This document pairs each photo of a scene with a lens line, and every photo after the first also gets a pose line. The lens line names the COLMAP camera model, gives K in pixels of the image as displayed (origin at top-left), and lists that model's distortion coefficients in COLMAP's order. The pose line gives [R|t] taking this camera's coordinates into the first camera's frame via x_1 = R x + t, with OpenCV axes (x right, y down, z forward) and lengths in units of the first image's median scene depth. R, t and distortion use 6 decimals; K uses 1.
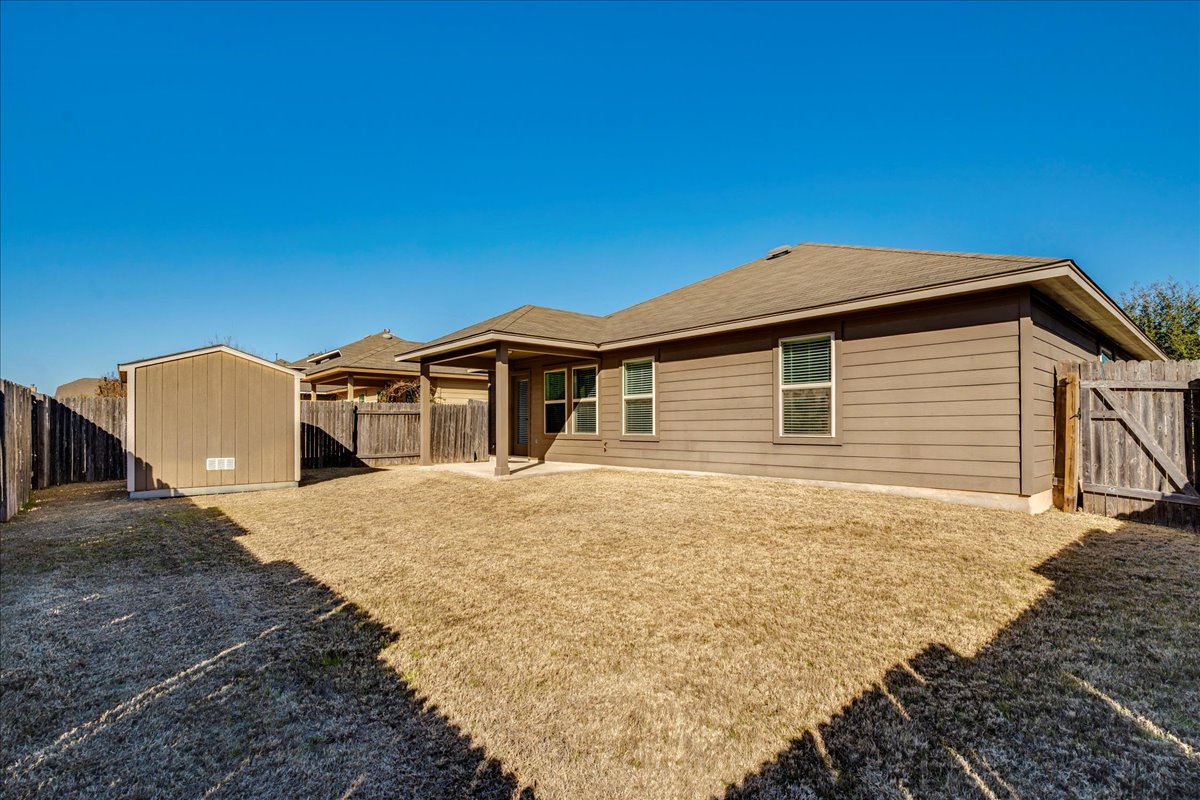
lens RADIAL K [[545.4, 0, 579.2], [0, 545.4, 422.3], [0, 0, 1]] dist [-0.001568, 0.000164]
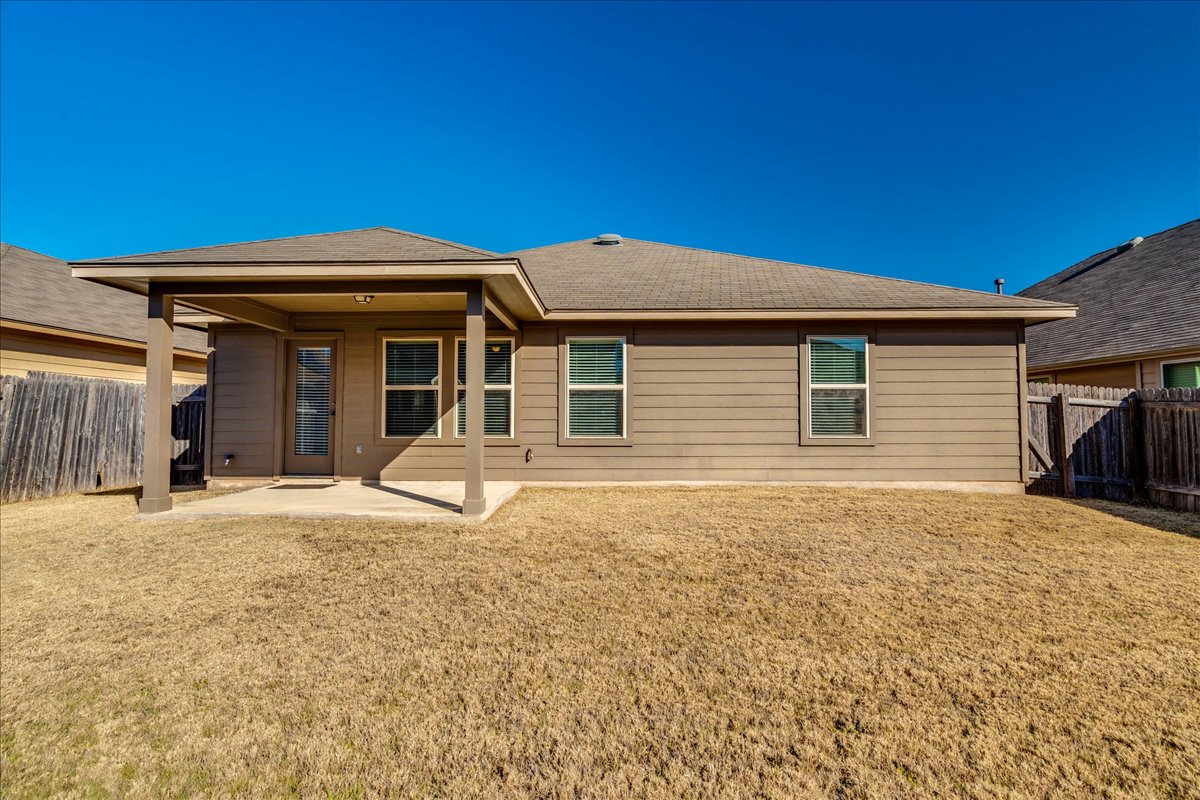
lens RADIAL K [[531.9, 0, 600.0], [0, 531.9, 400.0], [0, 0, 1]] dist [-0.008526, 0.000050]
pose [[0.662857, 0.042171, 0.747558, -0.424389], [-0.008992, 0.998789, -0.048371, 0.006254], [-0.748692, 0.025341, 0.662433, 0.491678]]
